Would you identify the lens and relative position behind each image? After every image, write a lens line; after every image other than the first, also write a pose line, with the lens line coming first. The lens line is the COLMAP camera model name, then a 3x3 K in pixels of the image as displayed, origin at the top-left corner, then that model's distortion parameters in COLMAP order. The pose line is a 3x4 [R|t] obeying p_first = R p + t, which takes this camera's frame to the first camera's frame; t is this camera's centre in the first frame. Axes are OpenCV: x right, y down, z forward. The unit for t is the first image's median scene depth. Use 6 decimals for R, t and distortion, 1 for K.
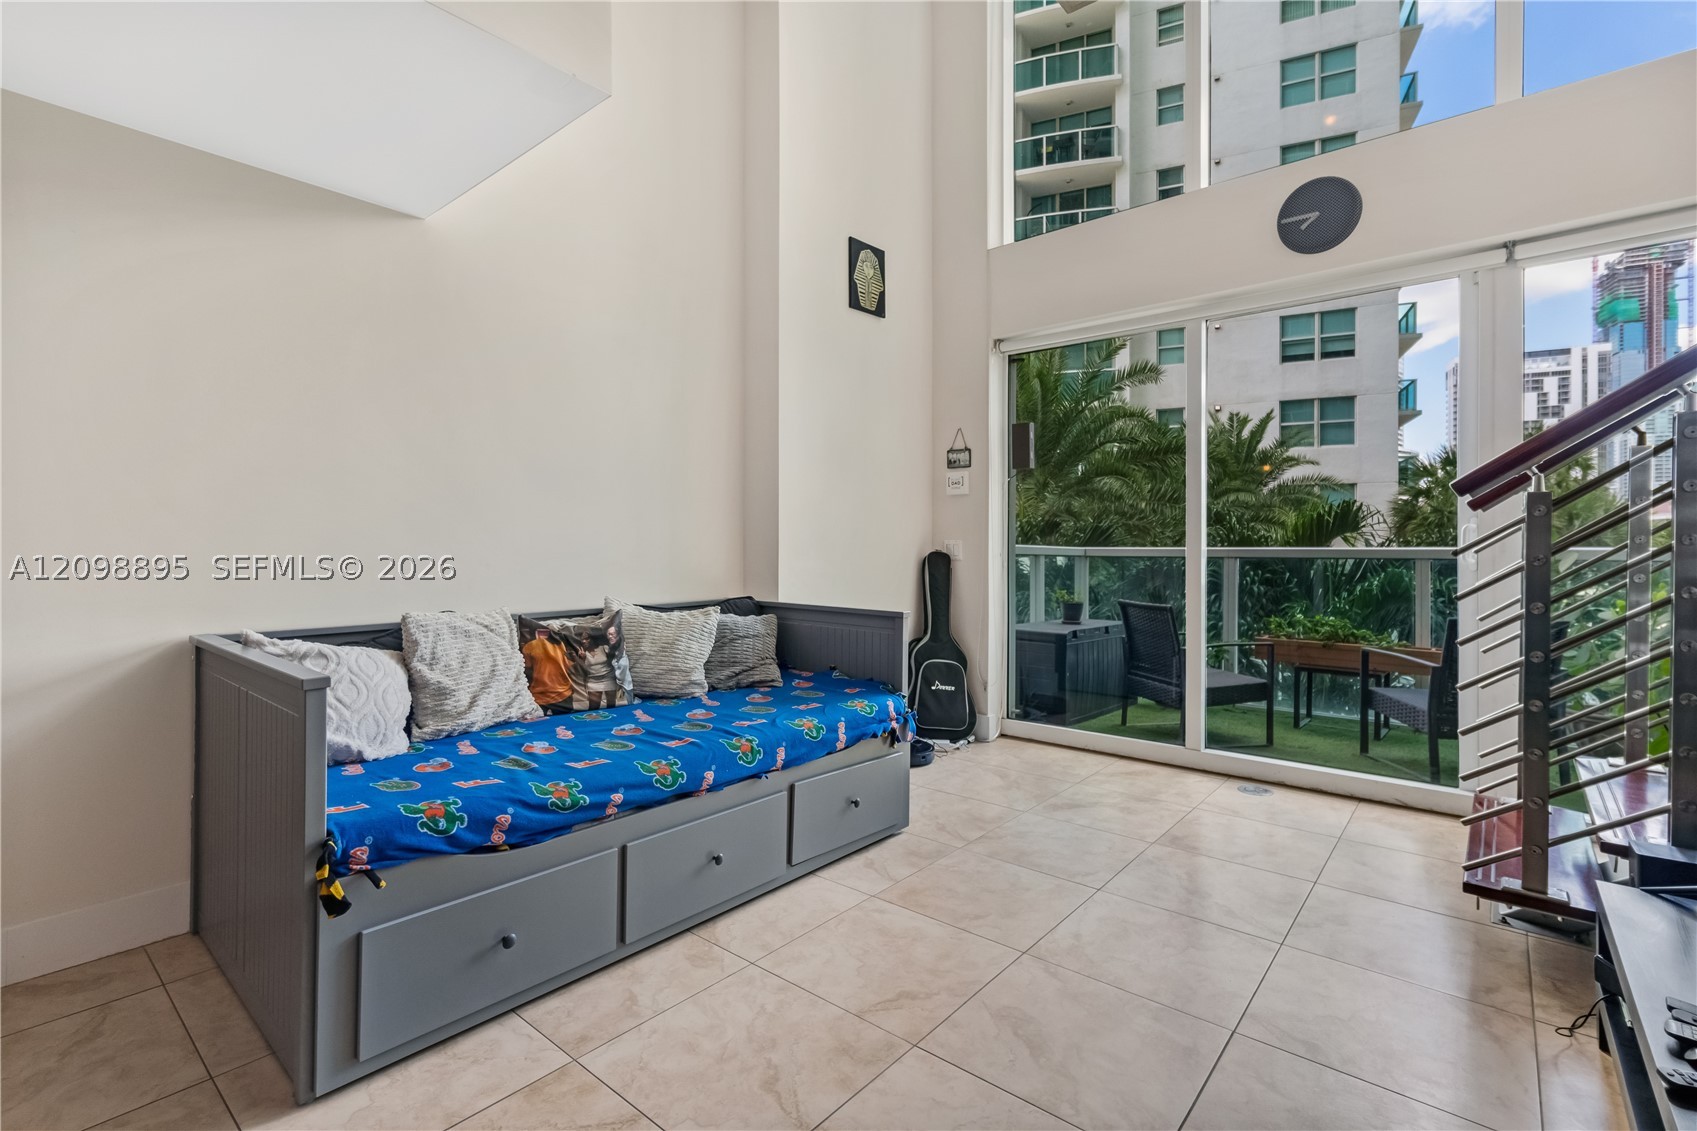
lens RADIAL K [[785.5, 0, 831.8], [0, 785.5, 553.4], [0, 0, 1]] dist [0.001953, -0.000037]
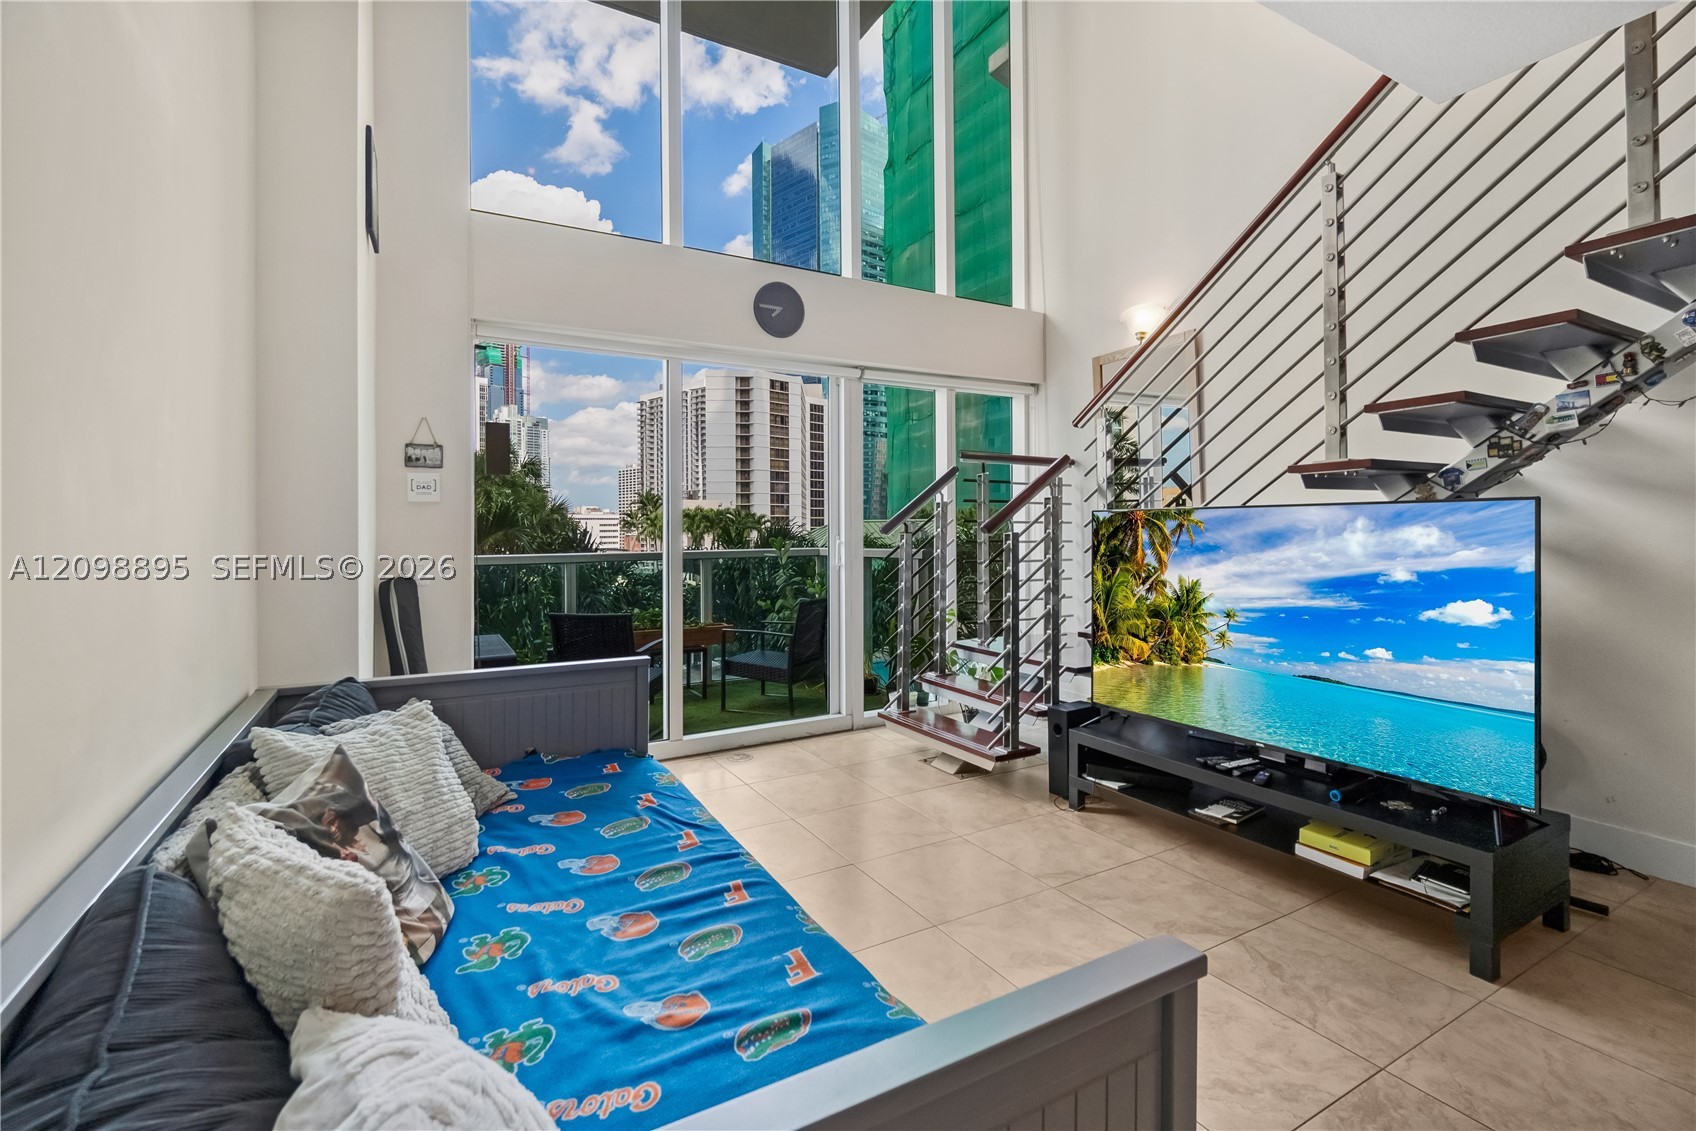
lens RADIAL K [[750.6, 0, 831.1], [0, 750.6, 533.9], [0, 0, 1]] dist [0.000272, 0.000205]
pose [[0.346482, -0.009734, 0.938006, -0.421350], [0.014087, 0.999887, 0.005173, -0.041554], [-0.937951, 0.011422, 0.346580, 0.365845]]
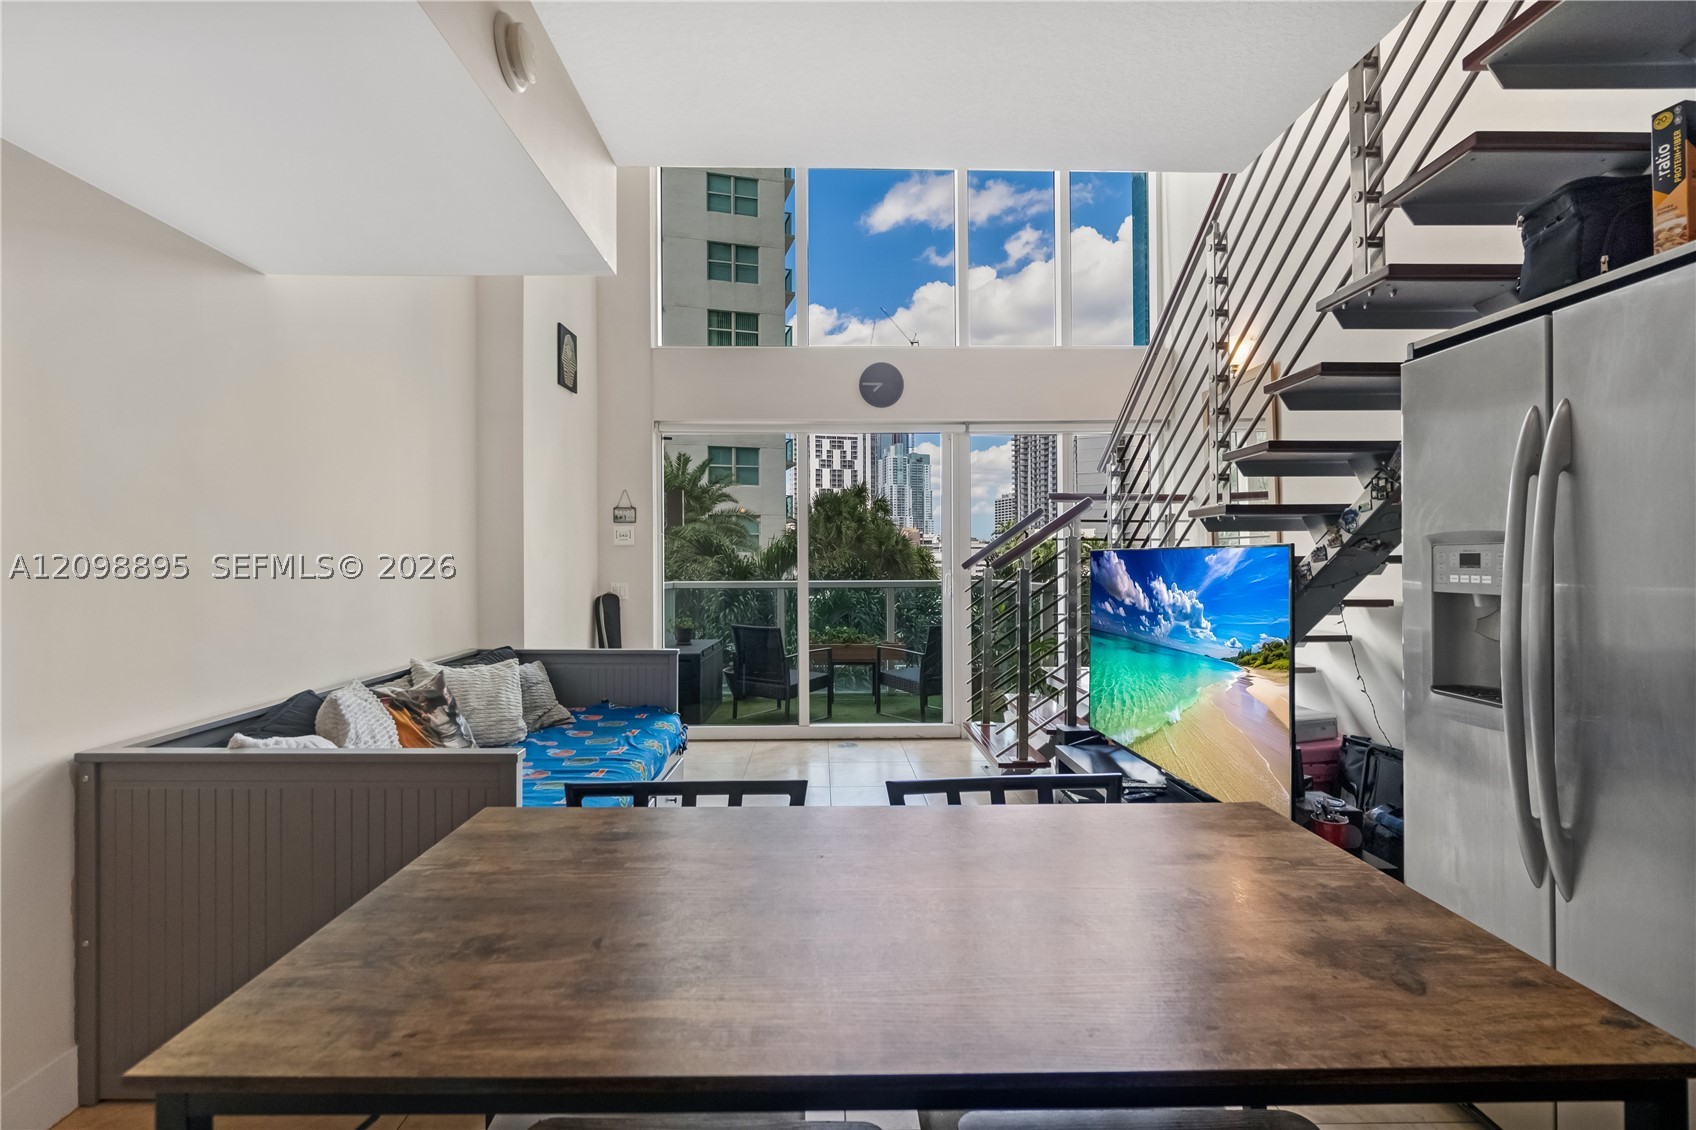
lens RADIAL K [[753.0, 0, 844.3], [0, 753.0, 558.3], [0, 0, 1]] dist [0.000969, 0.000116]
pose [[0.739276, -0.002115, 0.673400, -0.376608], [0.009094, 0.999935, -0.006843, -0.045849], [-0.673342, 0.011183, 0.739247, -0.075941]]
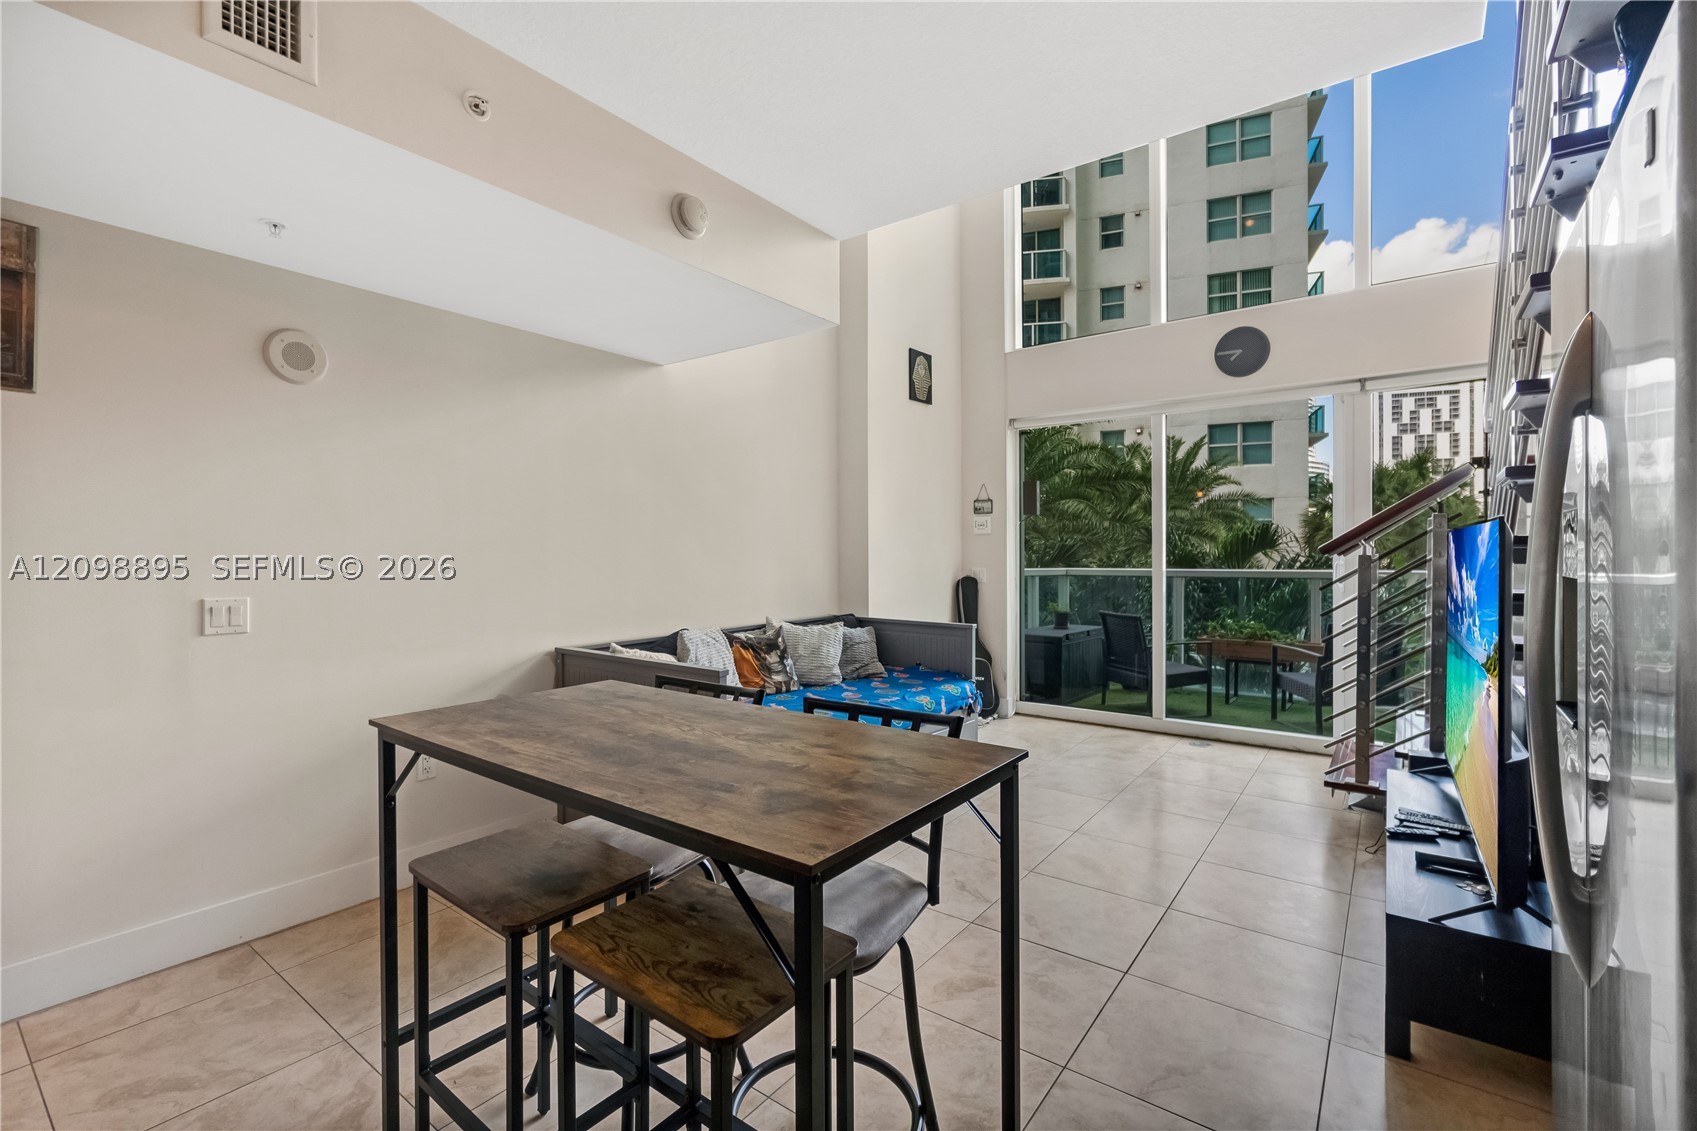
lens RADIAL K [[759.0, 0, 837.7], [0, 759.0, 557.3], [0, 0, 1]] dist [-0.001706, 0.000675]
pose [[0.997885, -0.005941, 0.064728, -0.175266], [0.006004, 0.999982, -0.000770, -0.036724], [-0.064722, 0.001157, 0.997903, -0.282230]]
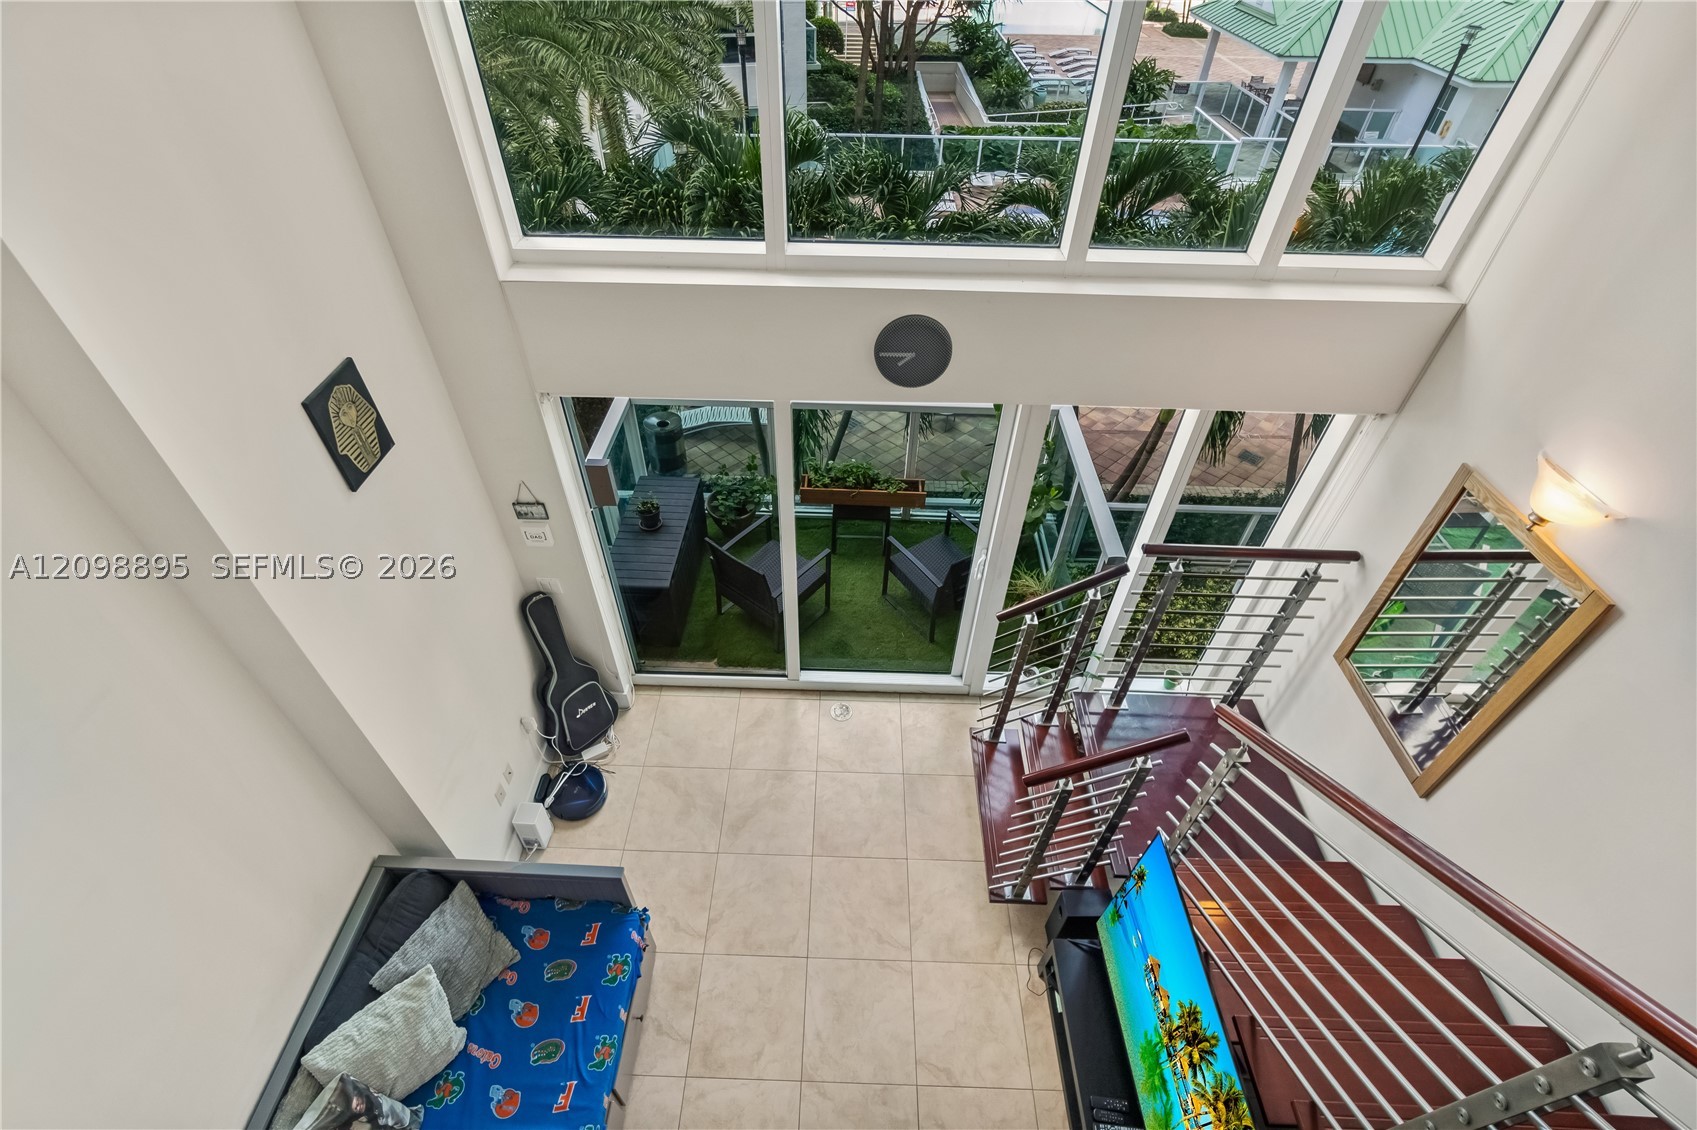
lens RADIAL K [[753.1, 0, 833.1], [0, 753.1, 565.9], [0, 0, 1]] dist [0.000354, 0.000236]
pose [[0.778110, -0.431764, 0.456207, 0.020835], [-0.009090, 0.718479, 0.695489, -0.666635], [-0.628062, -0.545314, 0.555131, 0.326168]]
